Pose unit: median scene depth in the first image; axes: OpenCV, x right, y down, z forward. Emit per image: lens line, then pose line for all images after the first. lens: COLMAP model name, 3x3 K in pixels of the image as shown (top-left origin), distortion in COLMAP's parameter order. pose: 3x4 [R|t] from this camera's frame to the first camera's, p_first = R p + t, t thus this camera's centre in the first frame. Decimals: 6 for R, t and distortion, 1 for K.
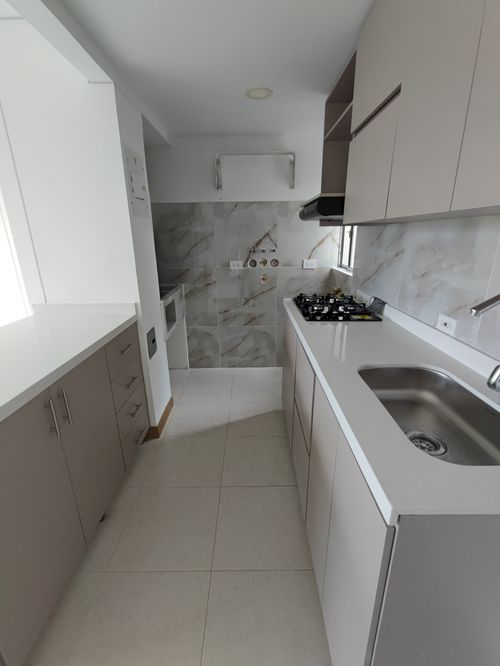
lens RADIAL K [[302.5, 0, 251.6], [0, 302.5, 331.5], [0, 0, 1]] dist [0.000868, 0.000487]
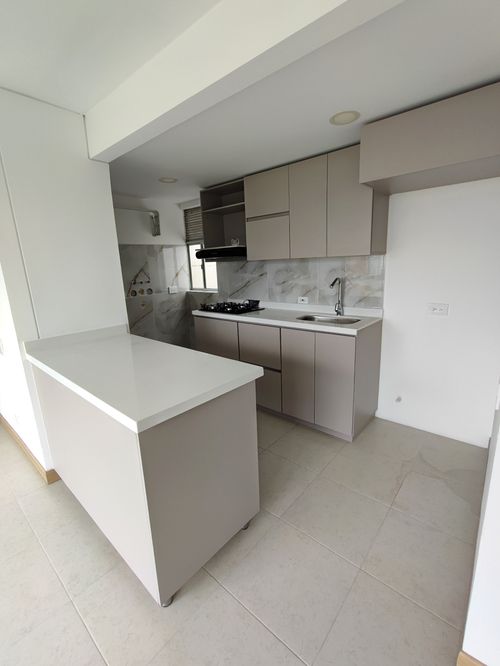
lens RADIAL K [[302.5, 0, 251.5], [0, 302.5, 331.9], [0, 0, 1]] dist [0.000868, 0.000487]
pose [[0.652033, -0.184082, 0.735504, -1.029193], [0.263782, 0.964553, 0.007563, 0.068262], [-0.710825, 0.189081, 0.677478, -0.215959]]
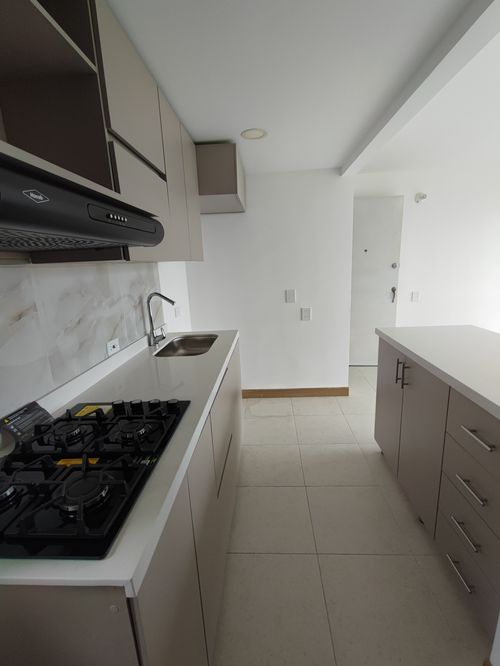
lens RADIAL K [[302.5, 0, 249.4], [0, 302.5, 332.0], [0, 0, 1]] dist [0.000868, 0.000487]
pose [[-0.996678, 0.041200, 0.070250, 0.000617], [0.071314, 0.858092, 0.508520, -0.465638], [-0.039330, 0.511840, -0.858180, 1.411839]]
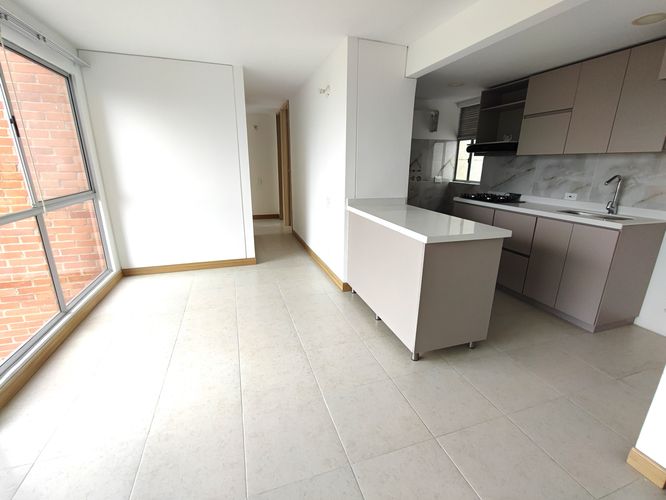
lens RADIAL K [[302.5, 0, 334.3], [0, 302.5, 249.4], [0, 0, 1]] dist [0.000868, 0.000487]
pose [[0.949053, -0.069062, 0.307456, -1.399650], [0.079047, 0.996668, -0.020129, 0.216010], [-0.305041, 0.043407, 0.951349, -0.528893]]
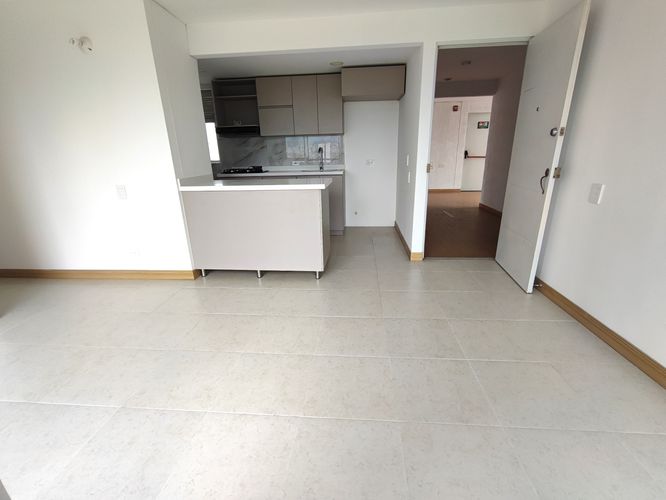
lens RADIAL K [[302.5, 0, 331.4], [0, 302.5, 248.7], [0, 0, 1]] dist [0.000868, 0.000487]
pose [[0.087195, -0.298724, 0.950348, -2.331533], [0.327639, 0.909509, 0.255826, 0.090240], [-0.940771, 0.289064, 0.177178, 0.144421]]
